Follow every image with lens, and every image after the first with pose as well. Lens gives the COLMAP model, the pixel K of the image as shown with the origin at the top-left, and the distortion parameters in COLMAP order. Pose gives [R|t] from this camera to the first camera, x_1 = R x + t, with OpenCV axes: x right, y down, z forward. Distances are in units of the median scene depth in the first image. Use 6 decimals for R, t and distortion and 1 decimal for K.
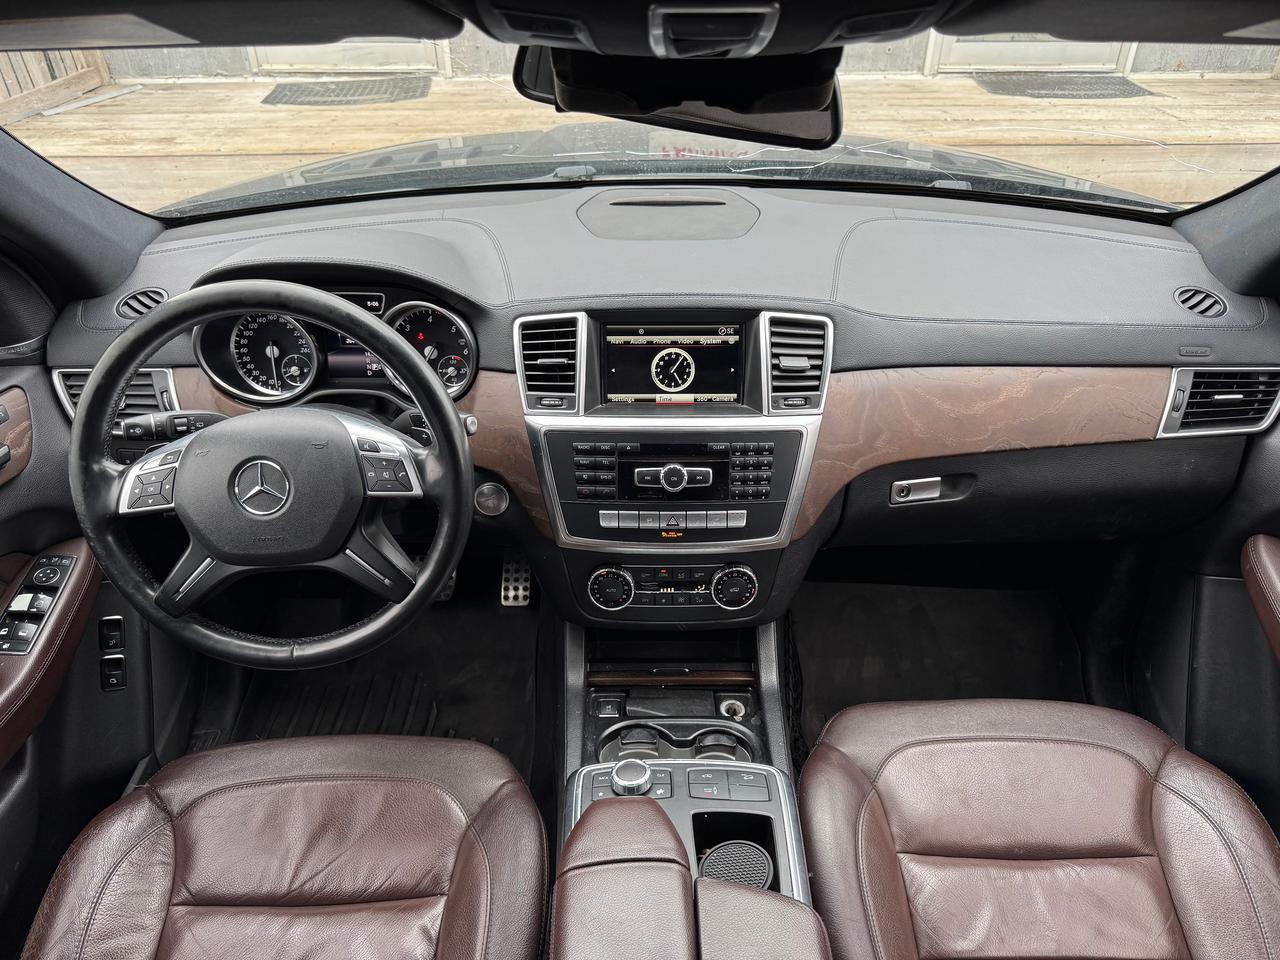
lens RADIAL K [[914.3, 0, 640.0], [0, 914.3, 480.0], [0, 0, 1]] dist [0.009428, 0.003144]
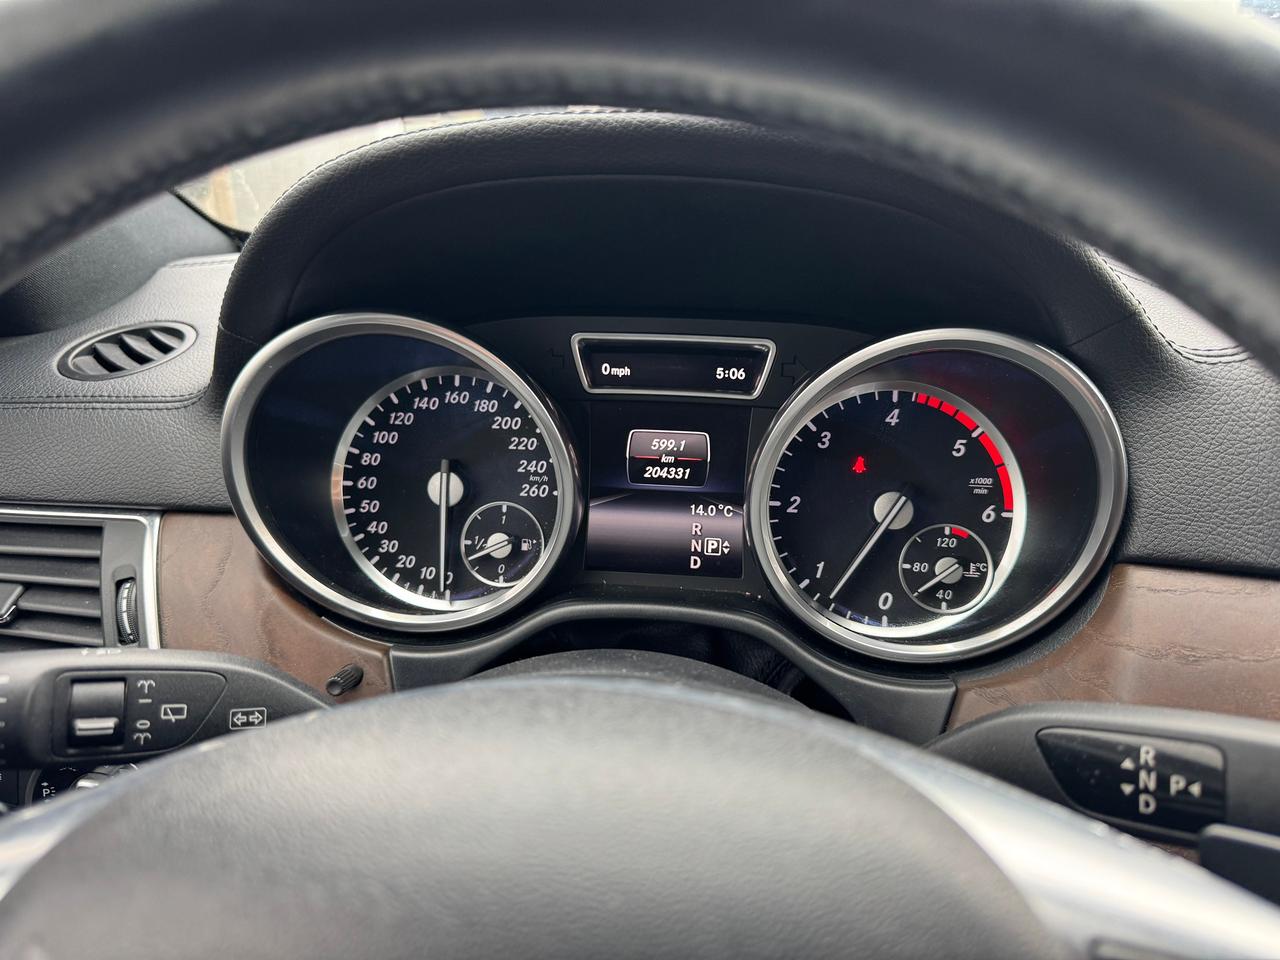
lens RADIAL K [[891.9, 0, 640.0], [0, 891.9, 480.0], [0, 0, 1]] dist [0.064270, -0.193578]
pose [[0.996759, 0.044885, -0.066754, -0.301440], [-0.060911, 0.963174, -0.261887, -0.056091], [0.052541, 0.265105, 0.962787, 0.664706]]
